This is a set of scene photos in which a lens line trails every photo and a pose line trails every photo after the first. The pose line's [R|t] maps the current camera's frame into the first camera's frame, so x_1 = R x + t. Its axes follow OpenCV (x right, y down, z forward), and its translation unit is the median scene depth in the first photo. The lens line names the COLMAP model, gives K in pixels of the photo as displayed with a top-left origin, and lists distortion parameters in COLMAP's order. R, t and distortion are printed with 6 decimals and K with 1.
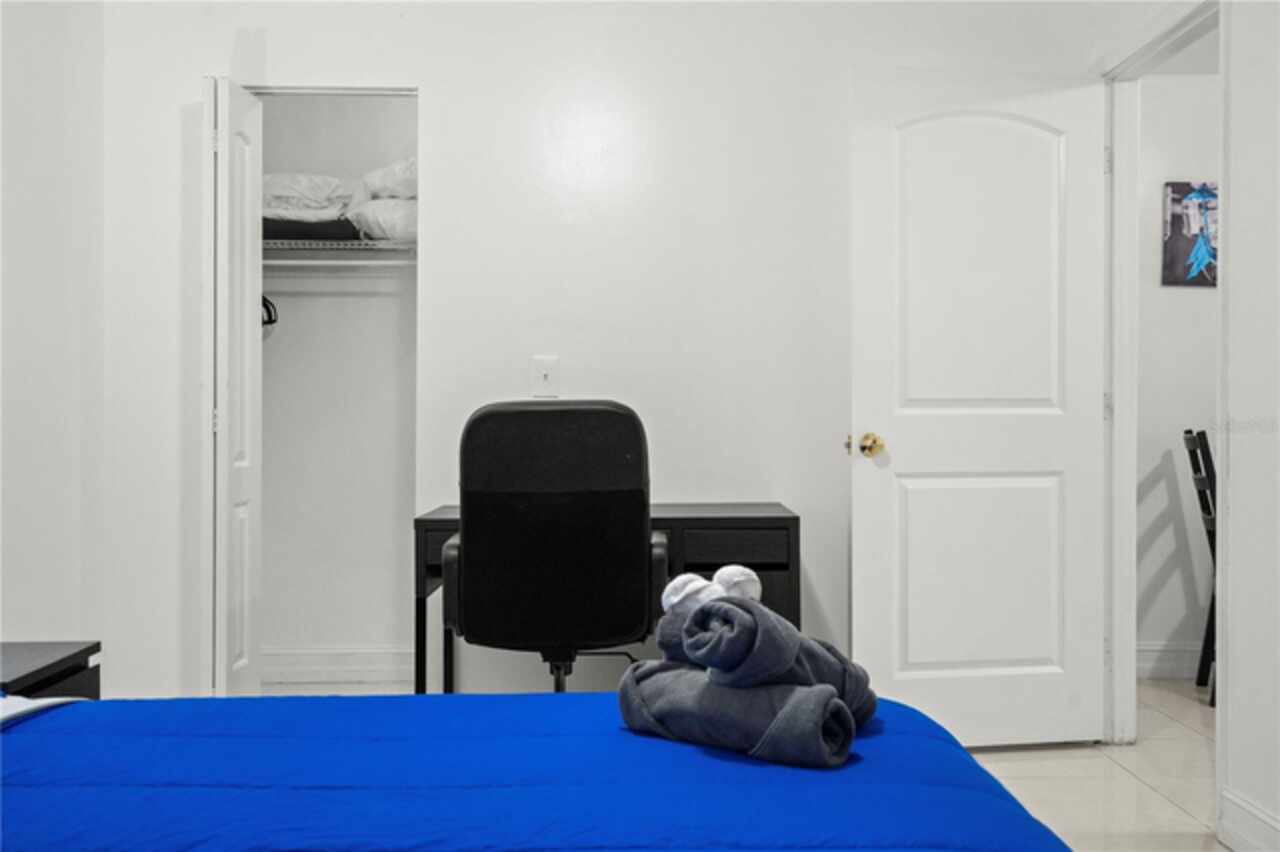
lens RADIAL K [[1275.2, 0, 639.9], [0, 1275.2, 424.6], [0, 0, 1]] dist [0.013056, 0.000000]
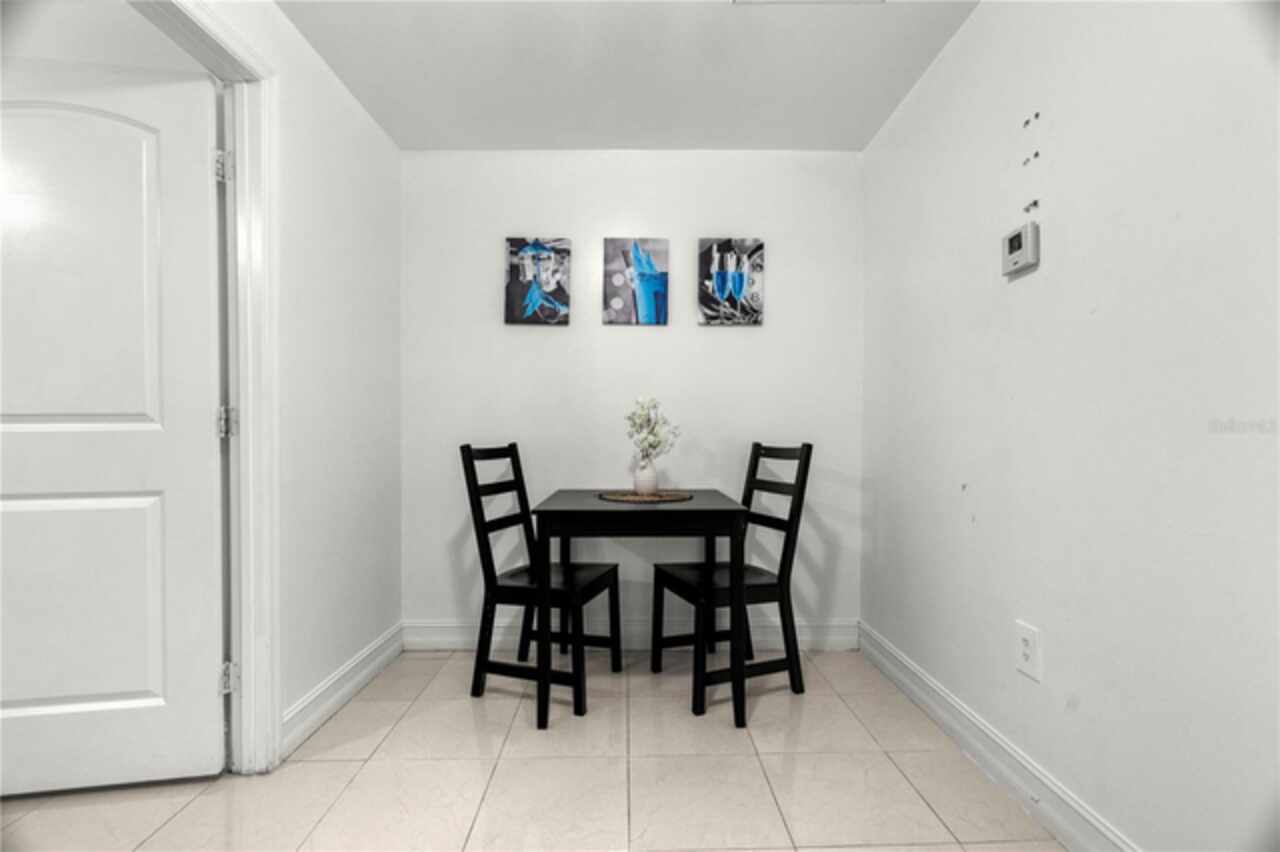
lens RADIAL K [[595.4, 0, 642.0], [0, 595.4, 431.0], [0, 0, 1]] dist [0.002976, 0.000104]
pose [[0.999965, -0.007869, 0.002725, 0.537445], [0.007905, 0.999878, -0.013493, 0.001067], [-0.002619, 0.013514, 0.999905, 0.440677]]
